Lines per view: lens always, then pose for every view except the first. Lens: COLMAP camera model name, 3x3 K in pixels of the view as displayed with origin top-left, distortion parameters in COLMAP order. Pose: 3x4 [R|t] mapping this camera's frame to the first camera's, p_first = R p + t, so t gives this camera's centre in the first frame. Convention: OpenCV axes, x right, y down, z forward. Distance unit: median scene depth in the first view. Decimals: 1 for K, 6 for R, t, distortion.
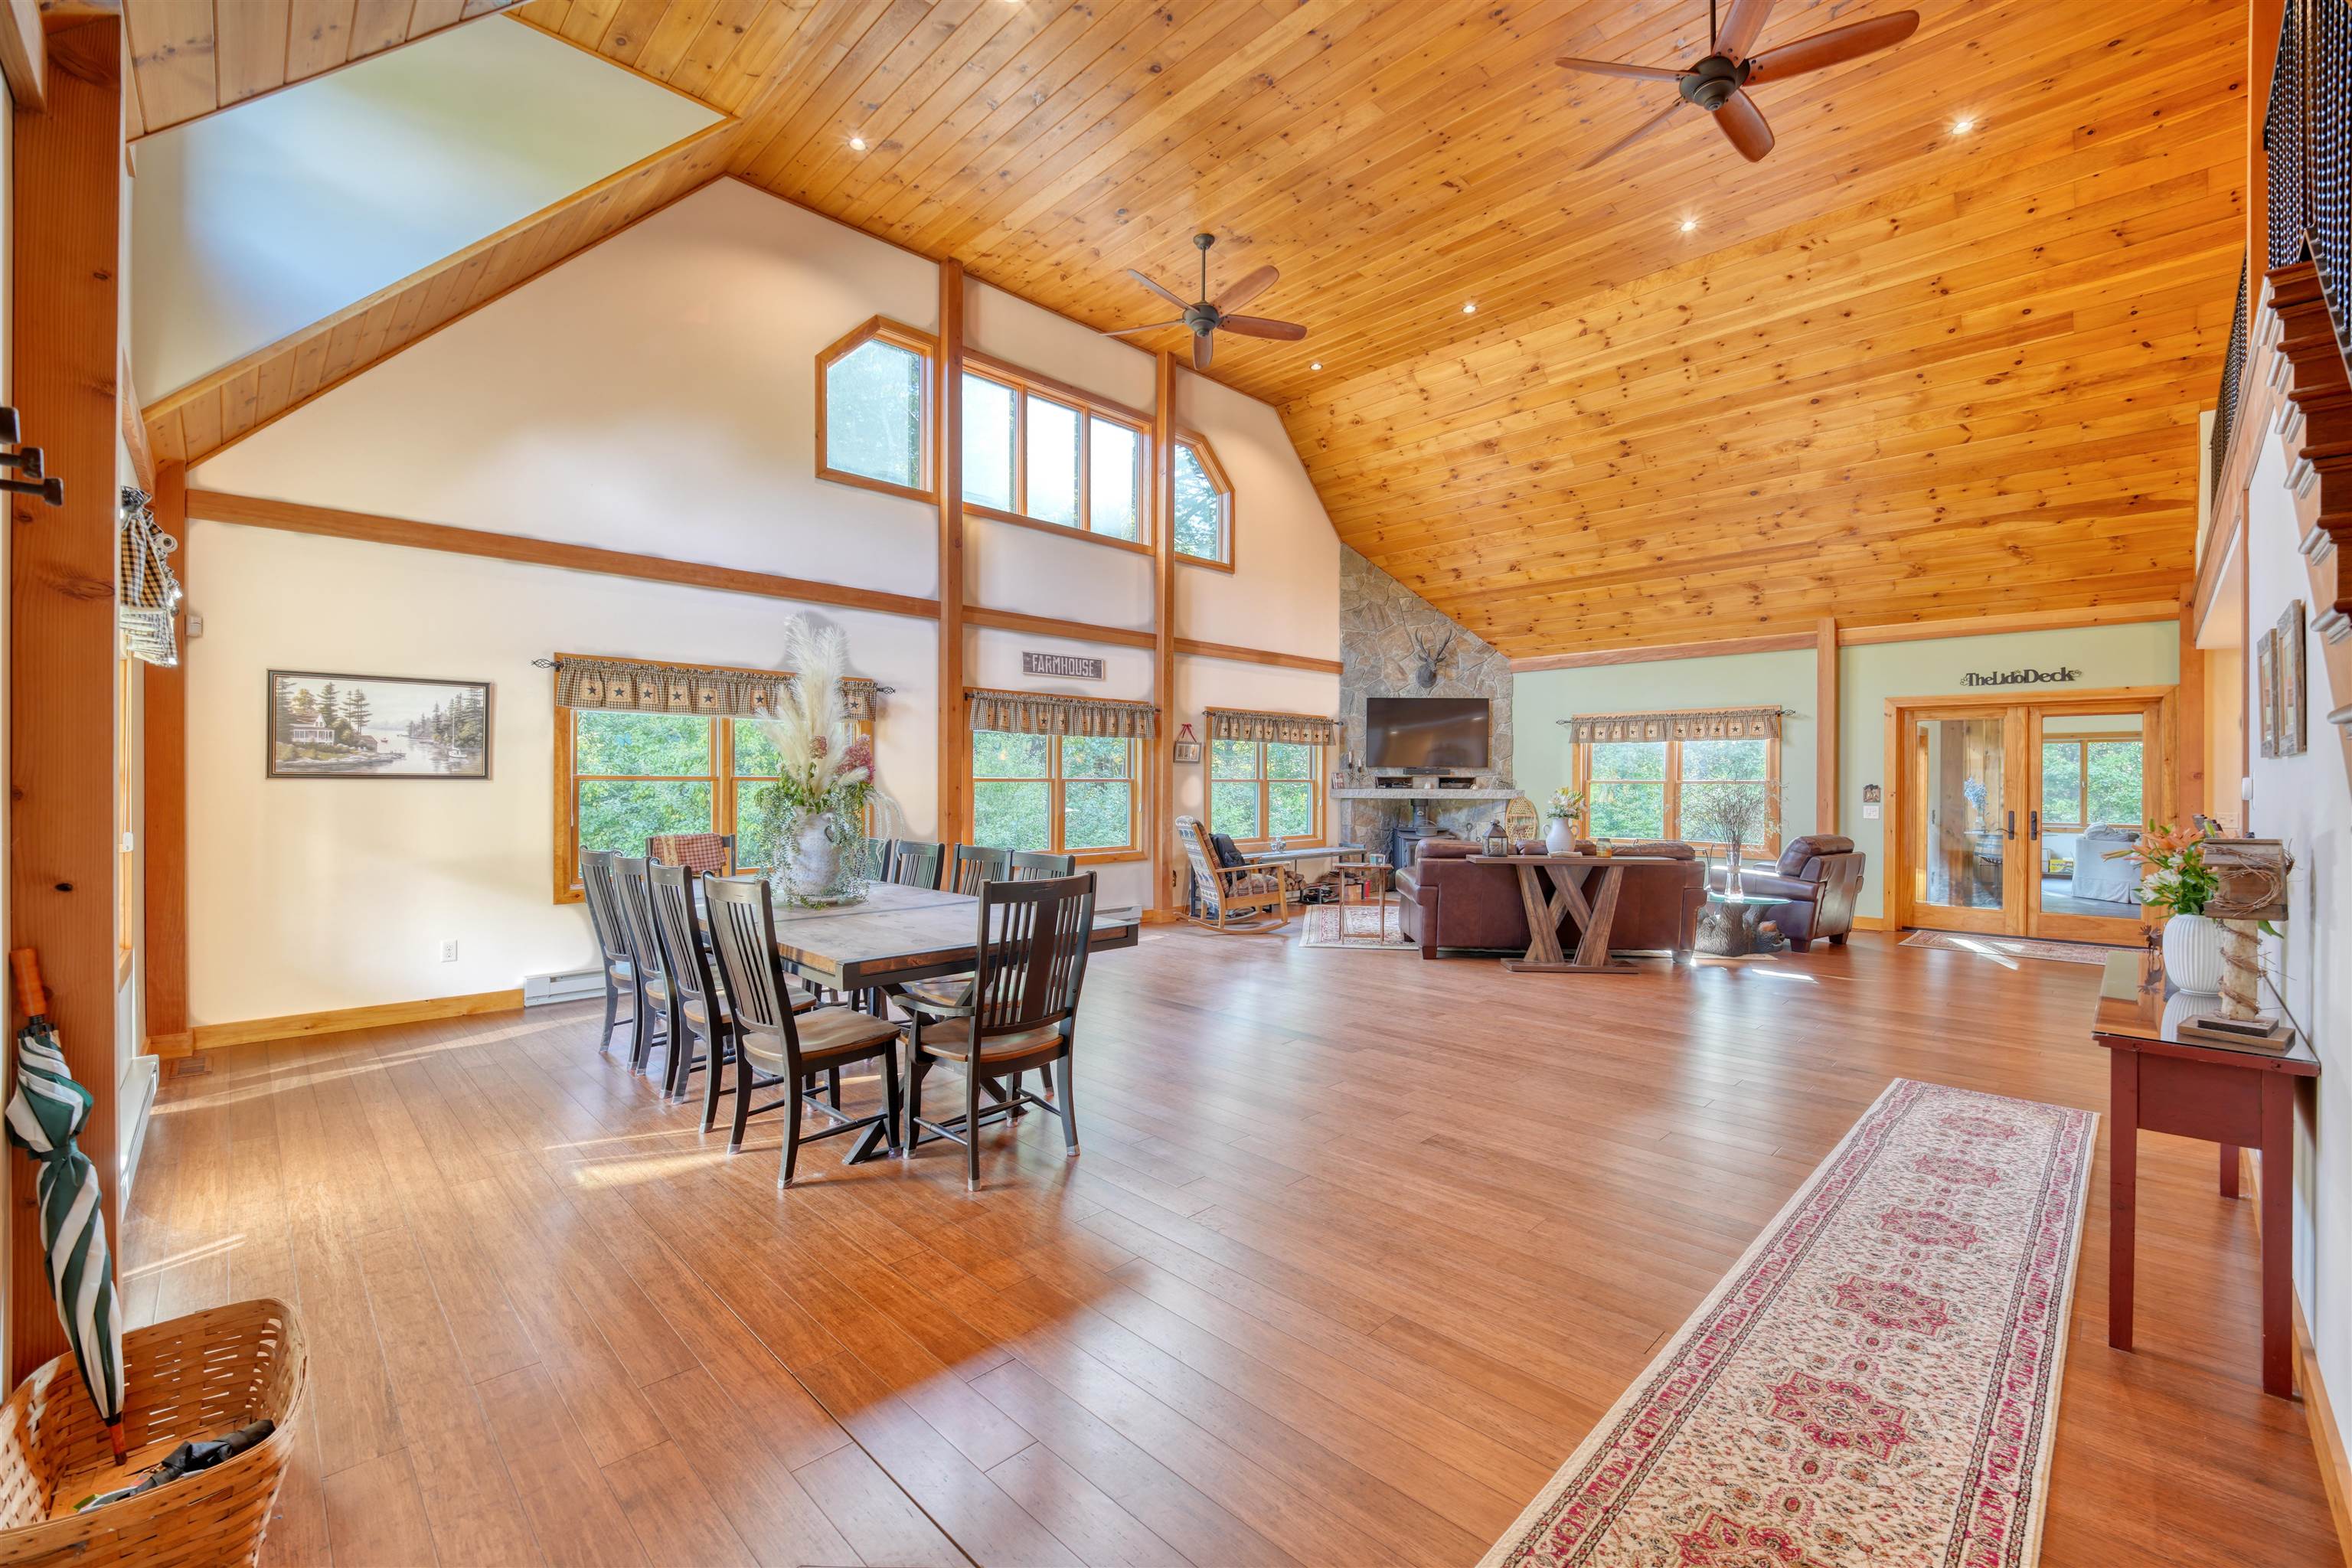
lens RADIAL K [[986.3, 0, 1160.1], [0, 986.3, 792.1], [0, 0, 1]] dist [0.001325, -0.008280]
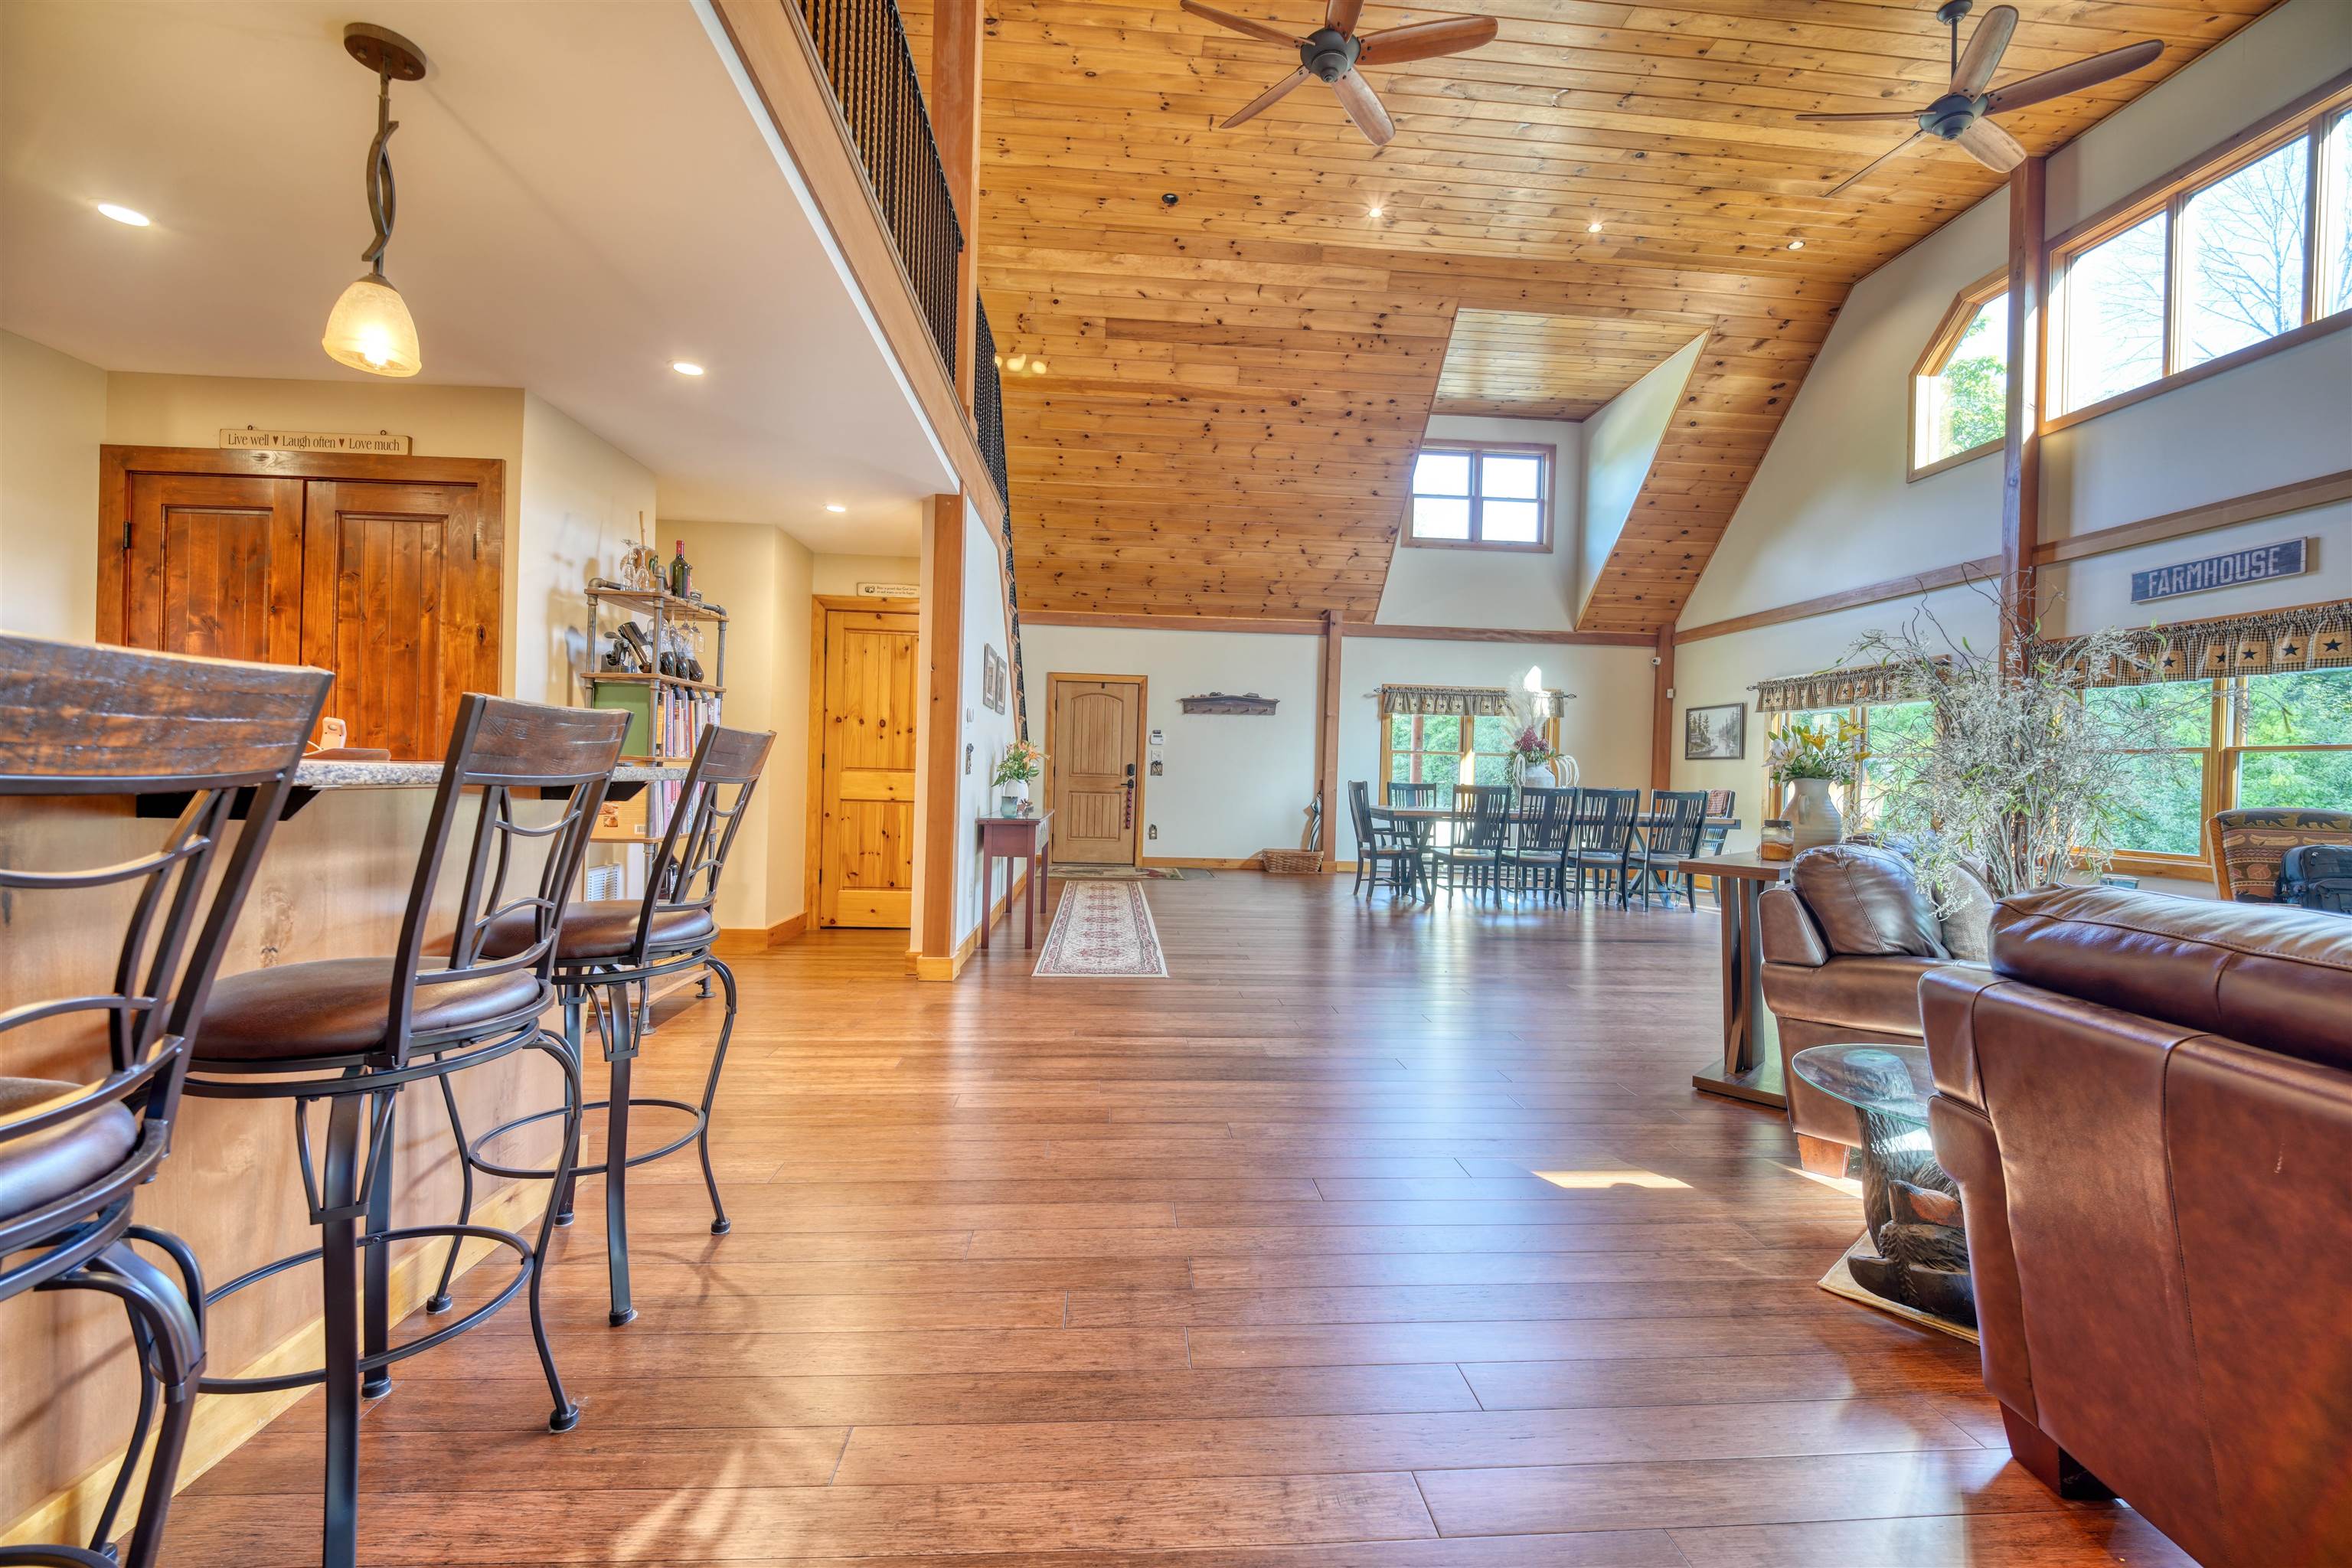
lens RADIAL K [[986.3, 0, 1186.2], [0, 986.3, 797.7], [0, 0, 1]] dist [0.001325, -0.008280]
pose [[-0.646908, -0.002220, -0.762565, 0.880790], [-0.038166, 0.998837, 0.029470, 0.028483], [0.761612, 0.048169, -0.646240, 0.960026]]
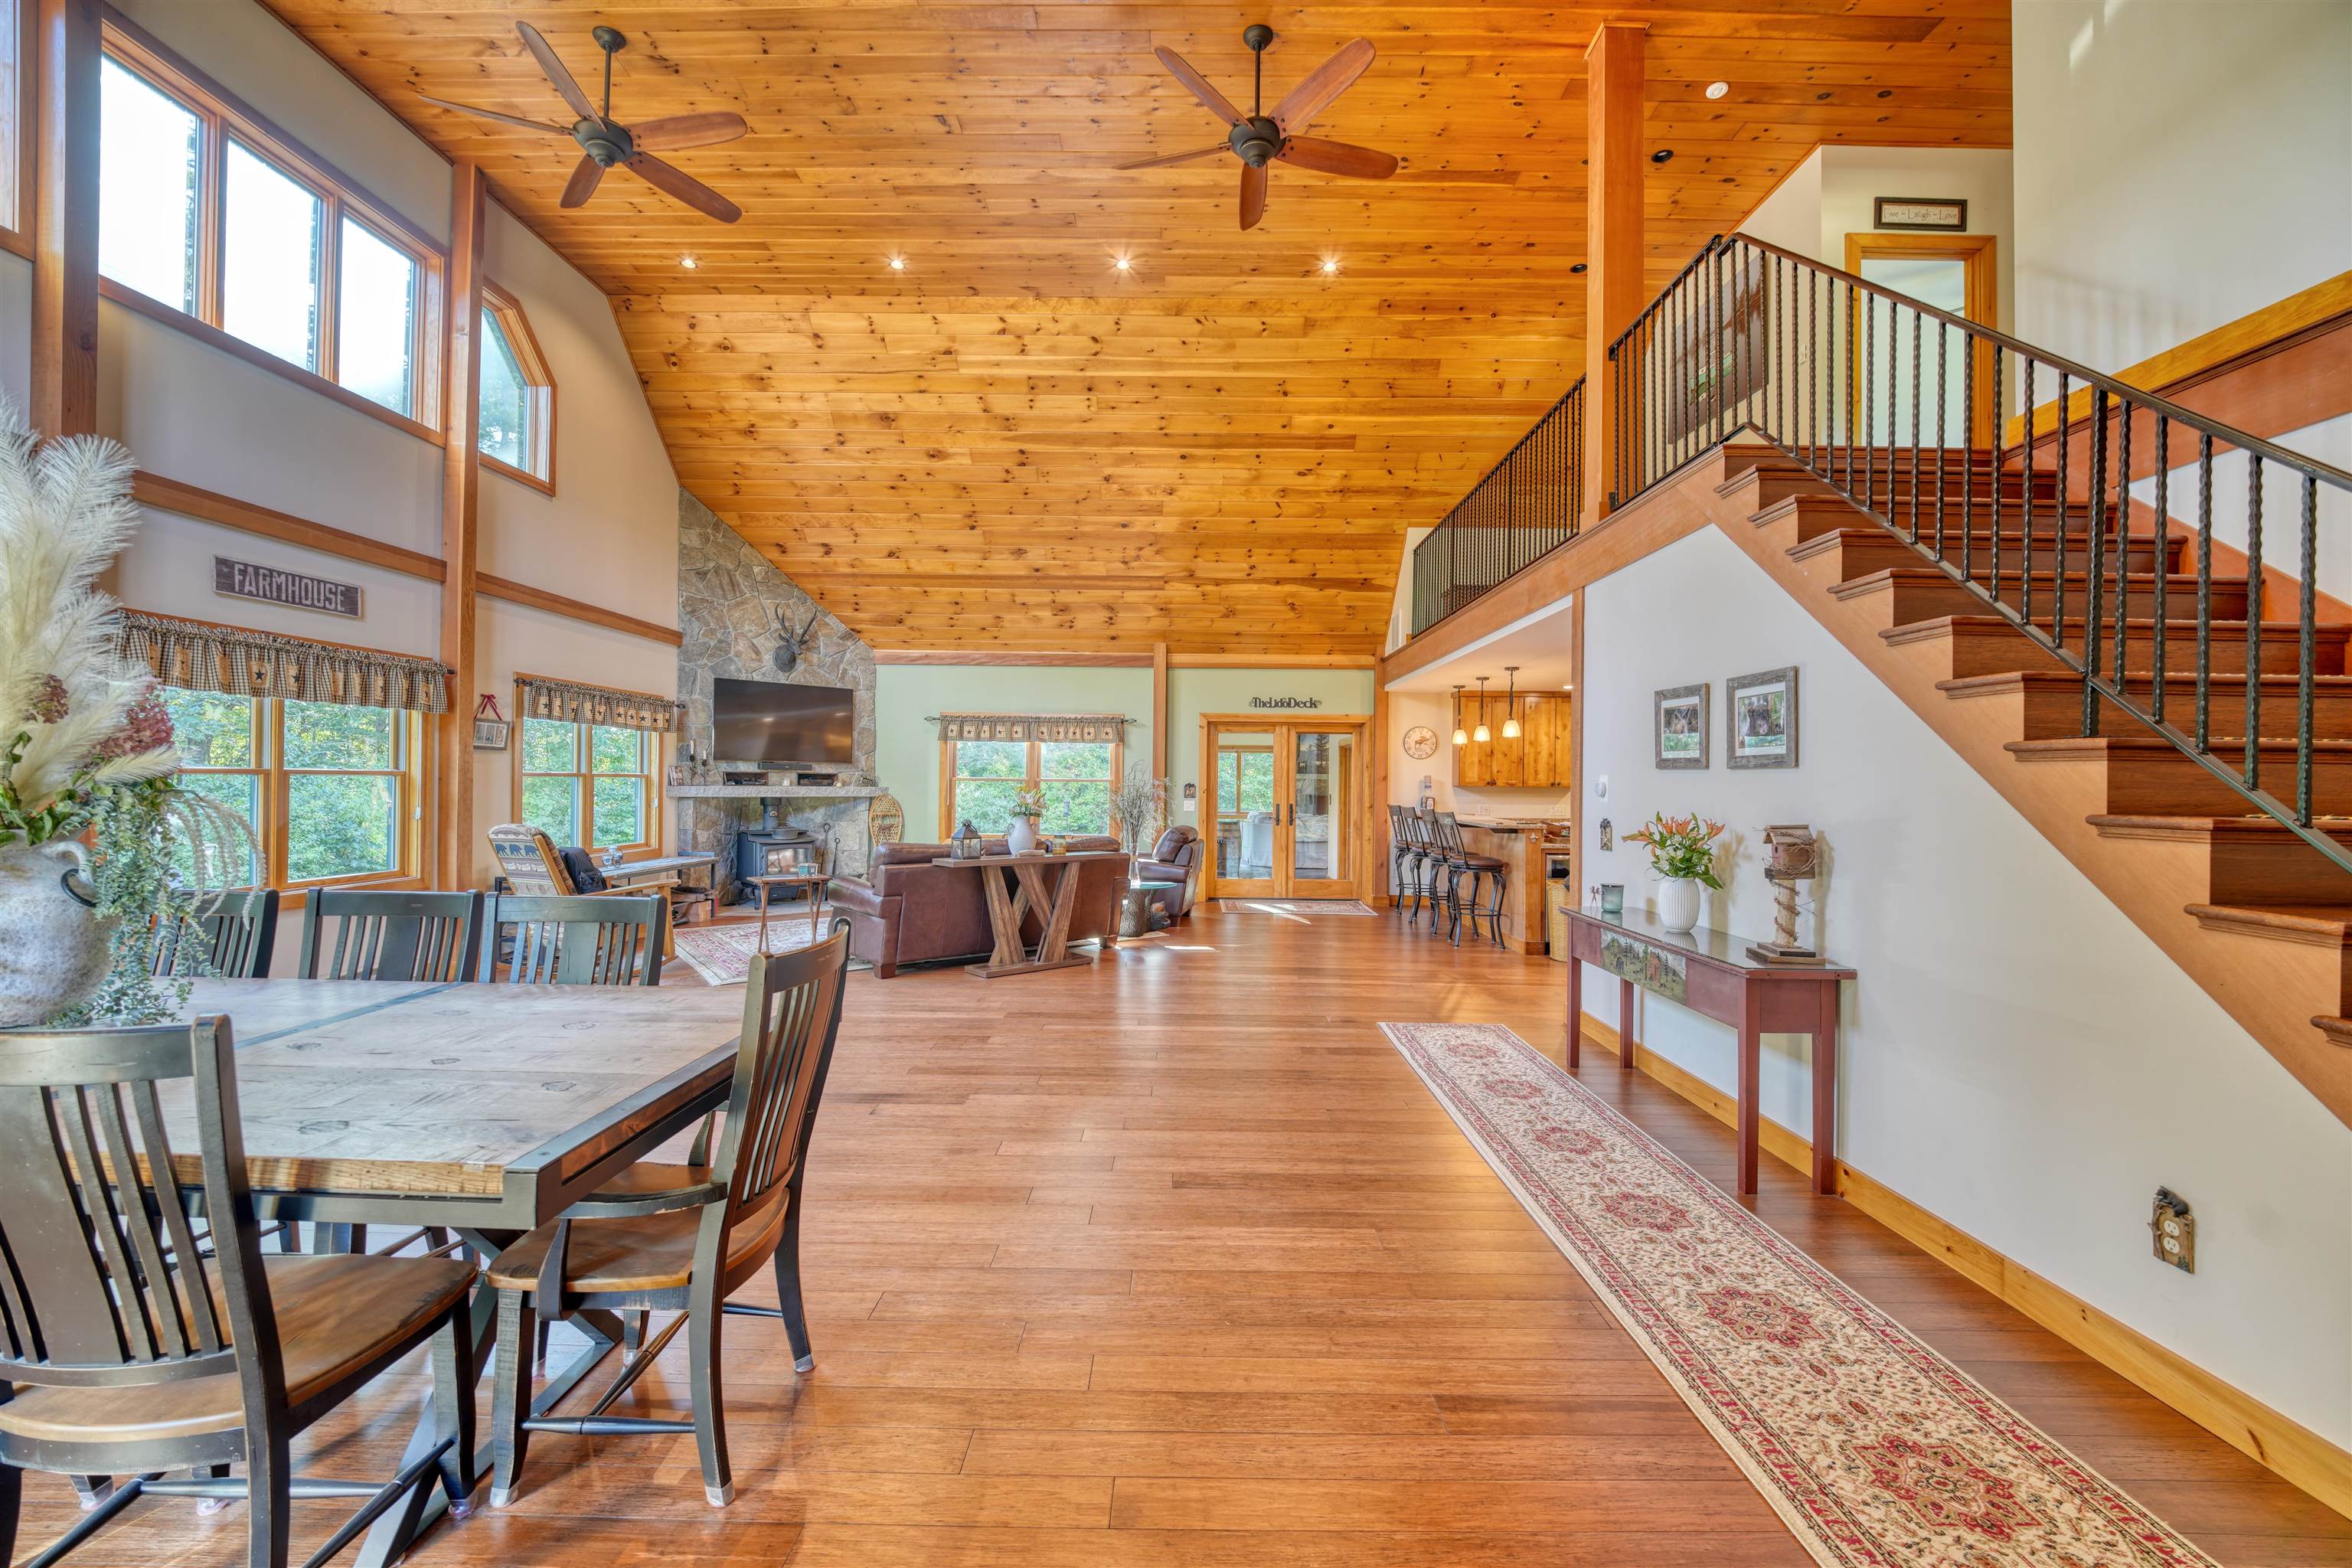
lens RADIAL K [[986.3, 0, 1194.2], [0, 986.3, 793.1], [0, 0, 1]] dist [0.001325, -0.008280]
pose [[0.694810, -0.002931, 0.719188, -0.157870], [-0.000869, 0.999988, 0.004915, -0.002178], [-0.719193, -0.004040, 0.694798, 0.162200]]
